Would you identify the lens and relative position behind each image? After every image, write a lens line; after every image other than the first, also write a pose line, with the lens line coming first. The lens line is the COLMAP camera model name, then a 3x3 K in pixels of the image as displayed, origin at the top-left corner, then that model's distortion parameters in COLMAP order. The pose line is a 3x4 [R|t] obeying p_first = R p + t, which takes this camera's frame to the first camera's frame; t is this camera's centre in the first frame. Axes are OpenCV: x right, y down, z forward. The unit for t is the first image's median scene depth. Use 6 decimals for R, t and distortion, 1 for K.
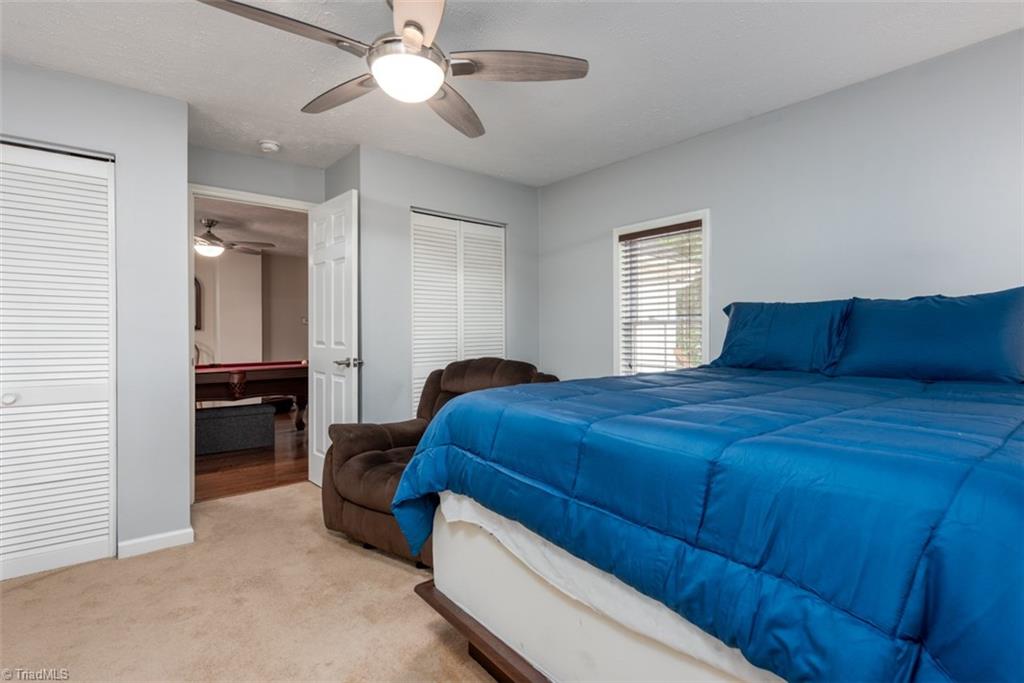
lens RADIAL K [[492.8, 0, 513.8], [0, 492.8, 336.9], [0, 0, 1]] dist [-0.001305, -0.000074]
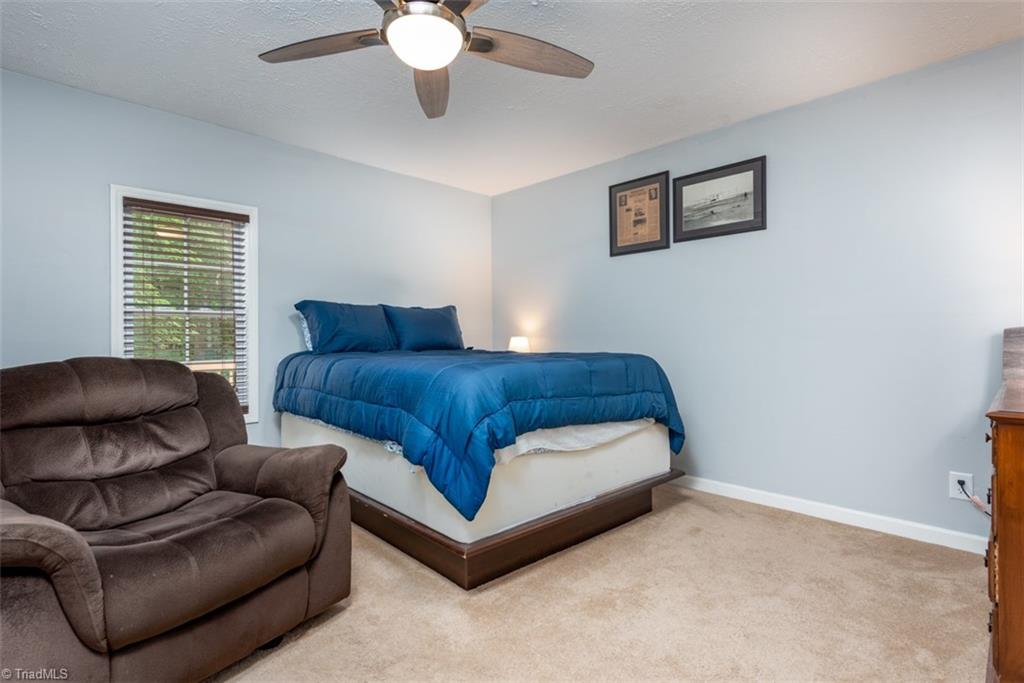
lens RADIAL K [[492.8, 0, 513.8], [0, 492.8, 338.8], [0, 0, 1]] dist [-0.001305, -0.000074]
pose [[-0.091082, -0.003142, 0.995838, -0.927817], [0.013871, 0.999894, 0.004423, 0.029630], [-0.995747, 0.014217, -0.091029, 0.727698]]
